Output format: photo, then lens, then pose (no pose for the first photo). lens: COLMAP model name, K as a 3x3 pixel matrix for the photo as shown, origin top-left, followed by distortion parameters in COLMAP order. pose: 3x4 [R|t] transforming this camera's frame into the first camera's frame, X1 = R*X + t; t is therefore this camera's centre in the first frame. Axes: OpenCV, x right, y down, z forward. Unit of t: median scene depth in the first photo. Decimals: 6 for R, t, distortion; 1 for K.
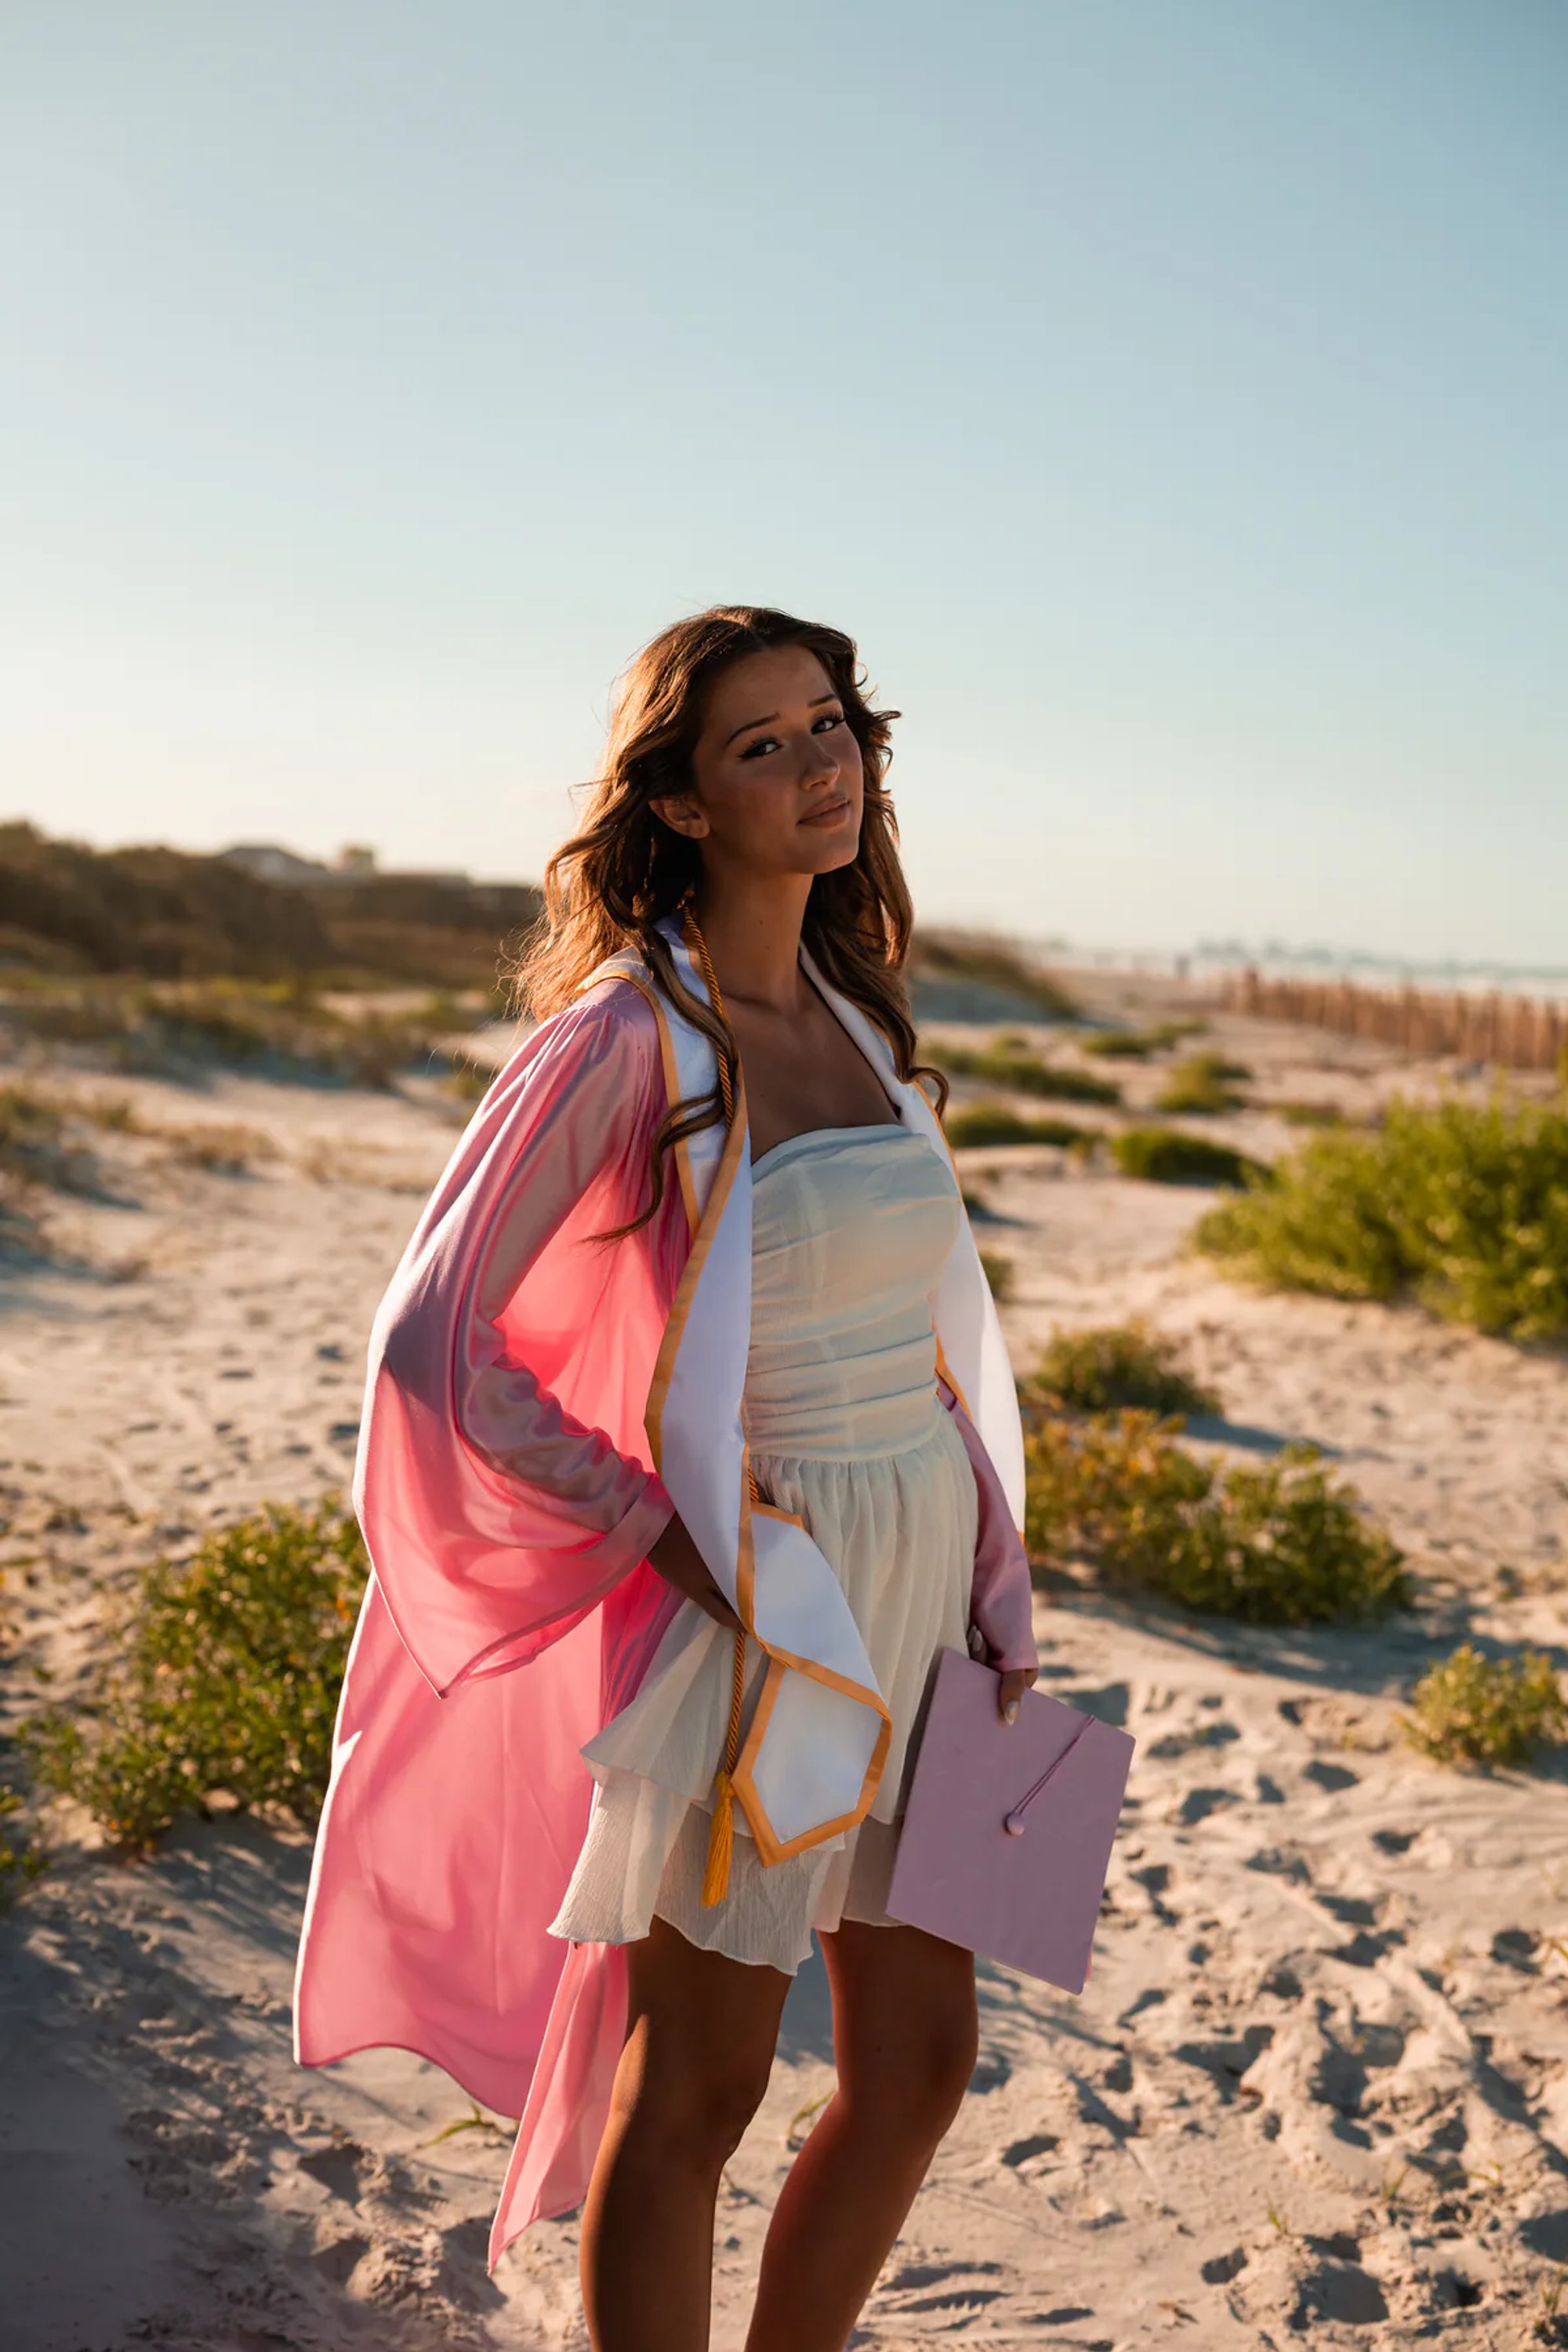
lens RADIAL K [[3323.4, 0, 783.6], [0, 3323.4, 1171.2], [0, 0, 1]] dist [-0.061367, 0.000000]
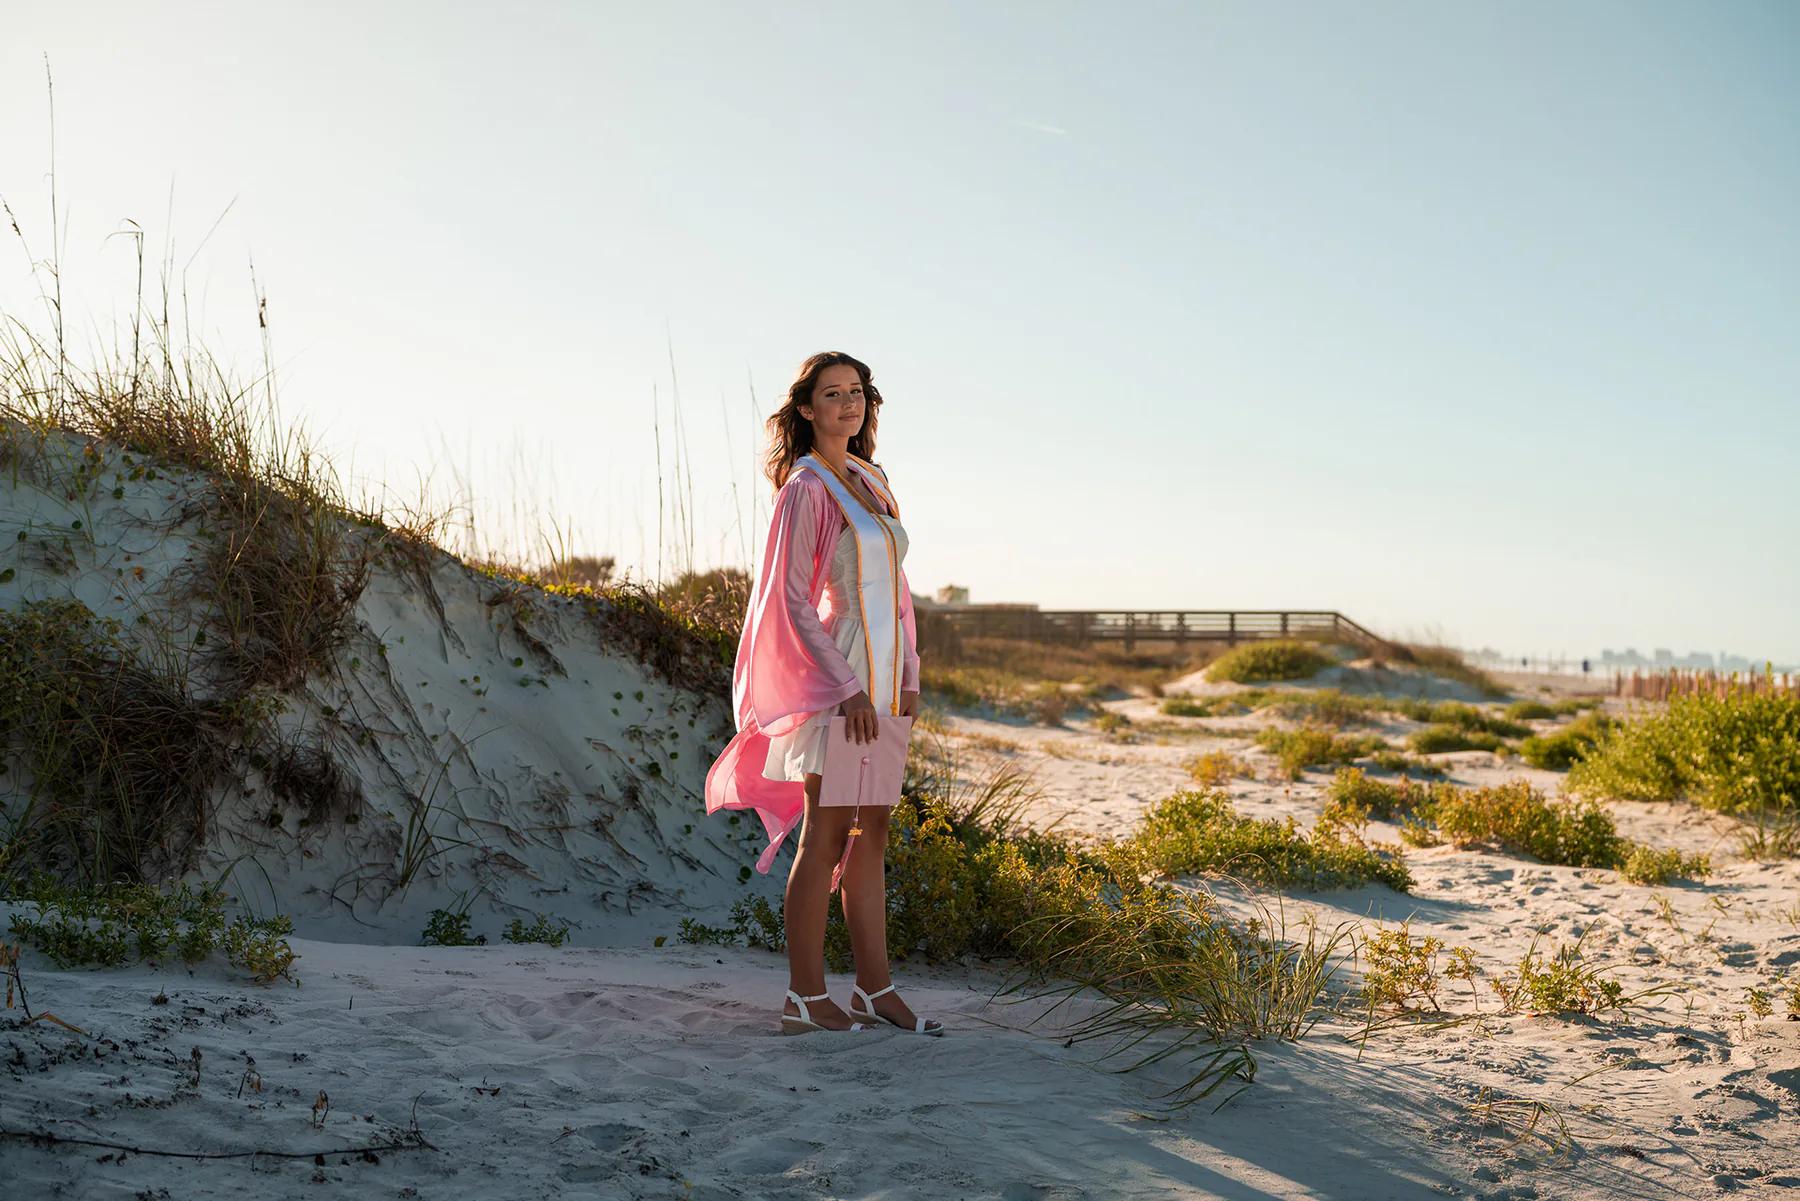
lens RADIAL K [[2543.4, 0, 896.2], [0, 2543.4, 600.1], [0, 0, 1]] dist [-0.061367, 0.000000]
pose [[0.989020, -0.016664, -0.146837, -0.032630], [0.003177, 0.995789, -0.091615, 0.053794], [0.147746, 0.090143, 0.984909, -0.430771]]
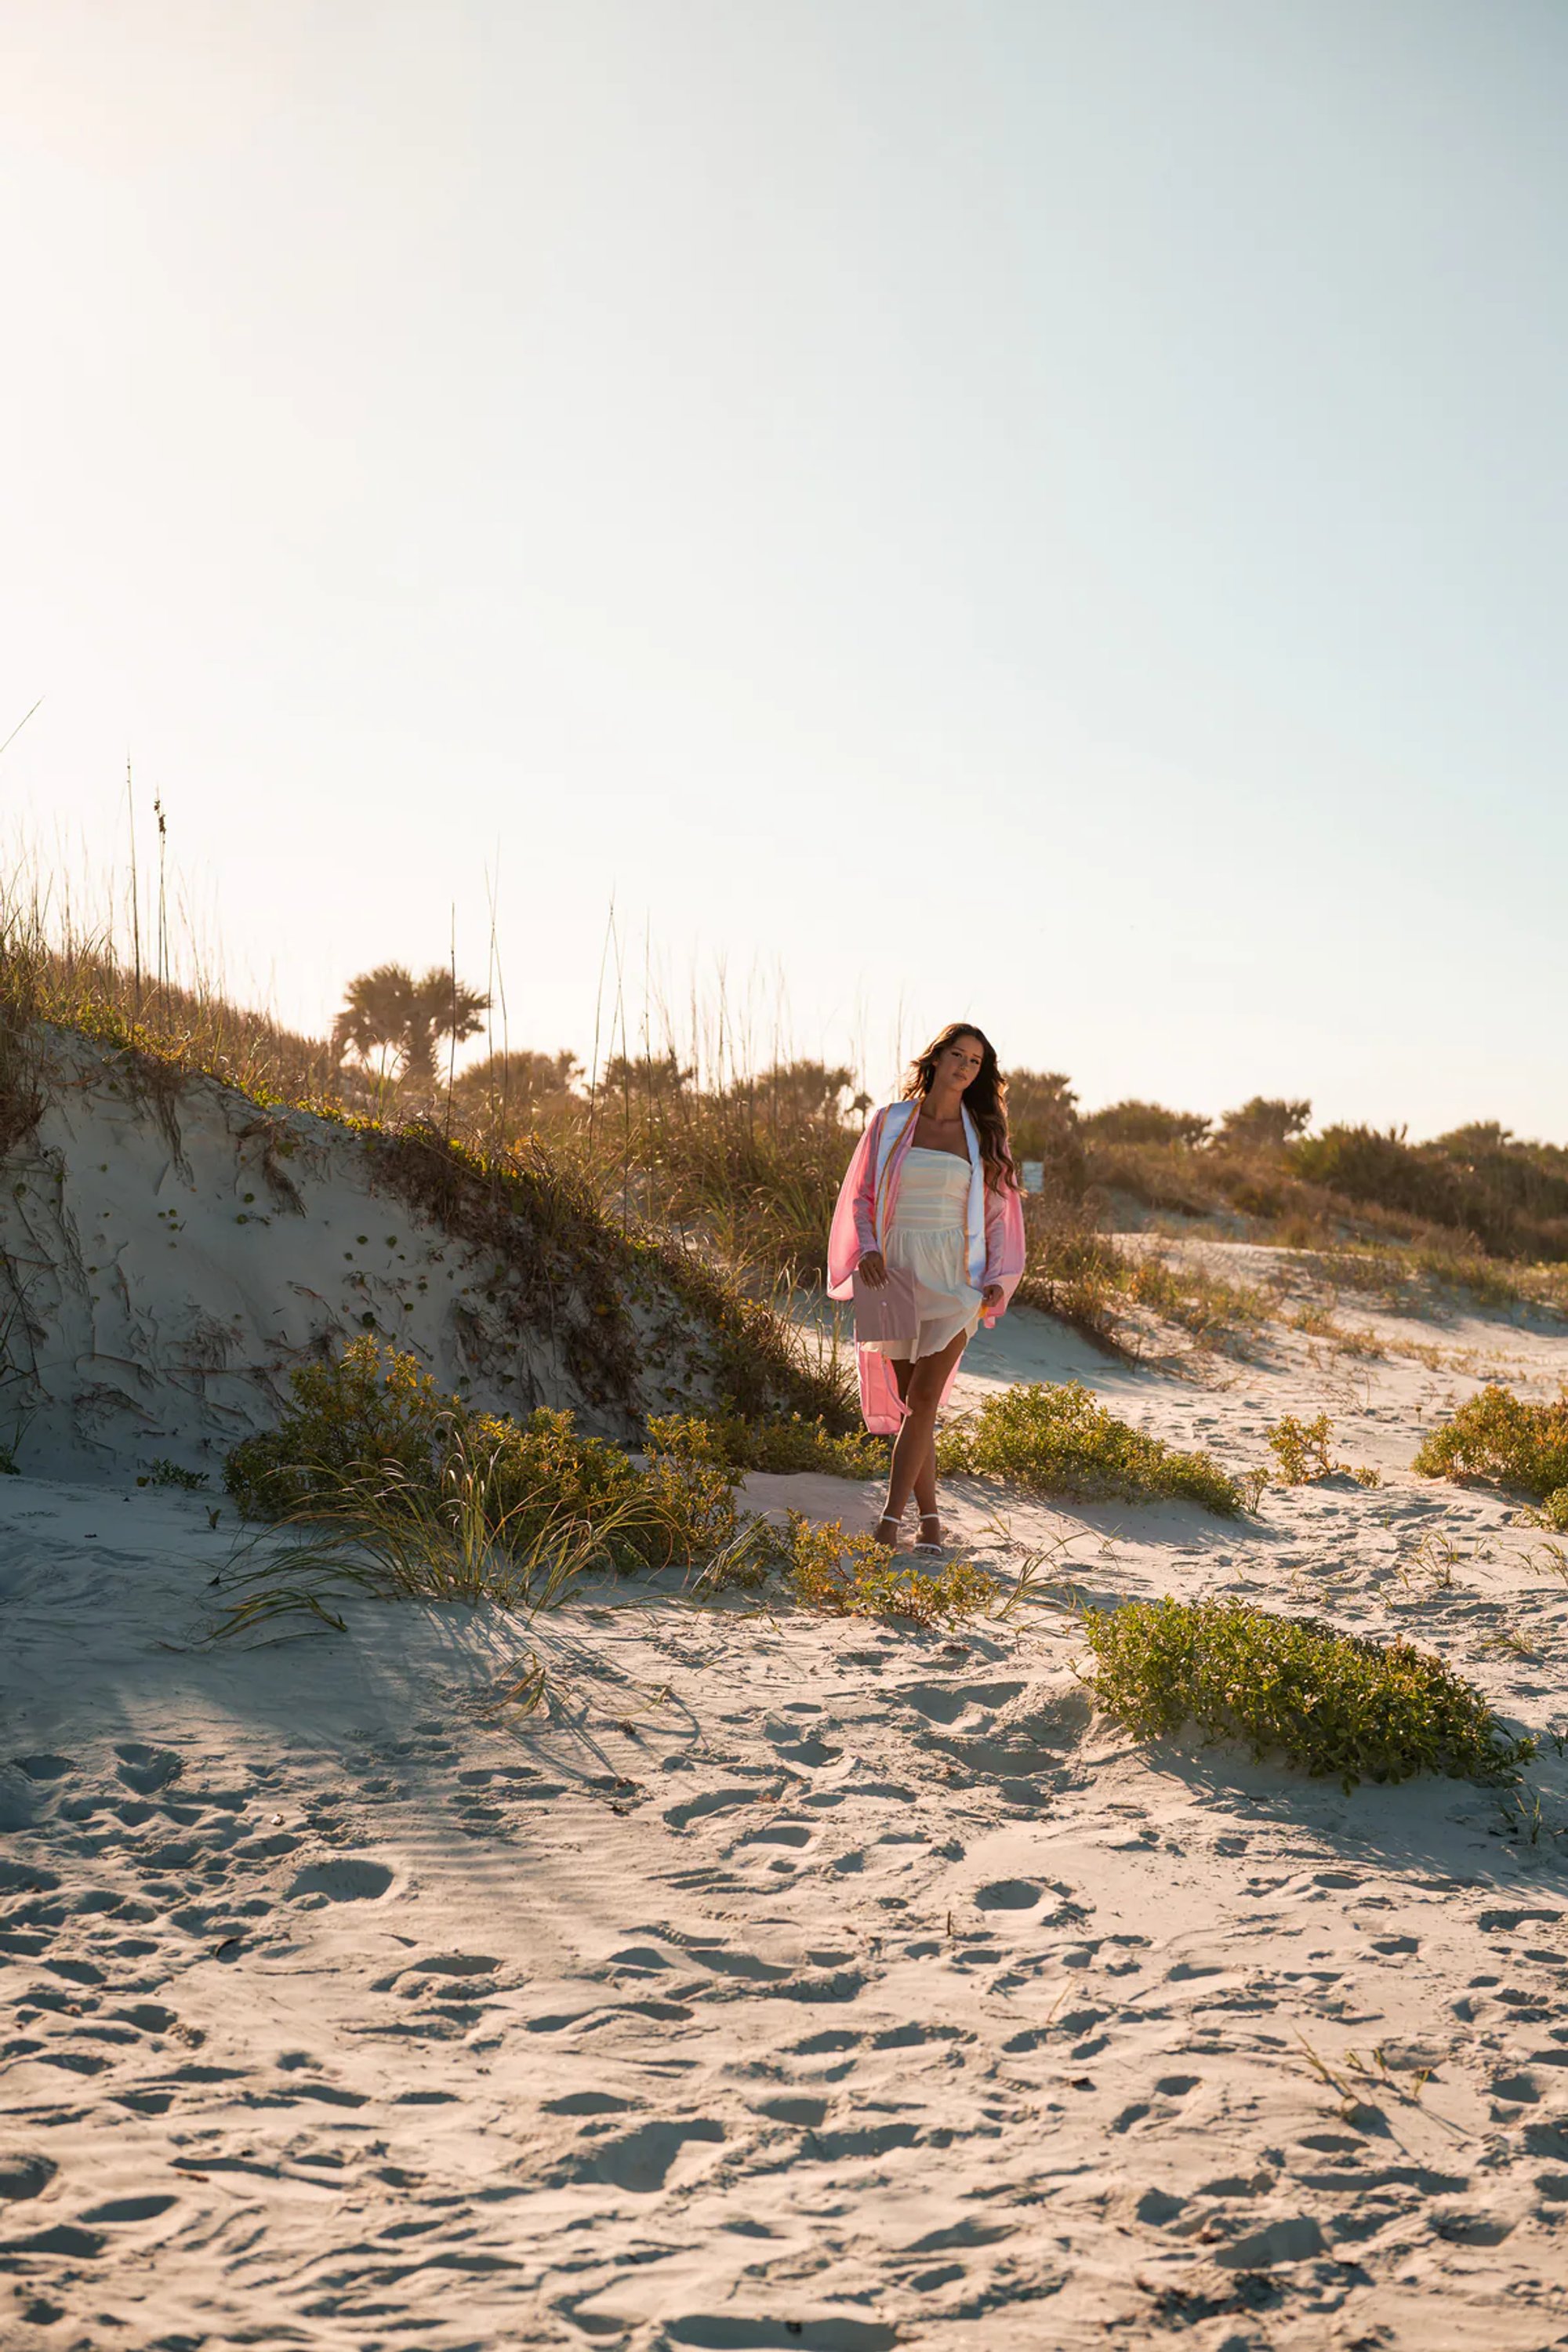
lens RADIAL K [[3323.4, 0, 805.9], [0, 3323.4, 1172.6], [0, 0, 1]] dist [-0.061367, 0.000000]
pose [[0.902976, 0.024251, -0.429006, 0.275850], [-0.063489, 0.994977, -0.077388, 0.057302], [0.424975, 0.097117, 0.899980, -0.469804]]
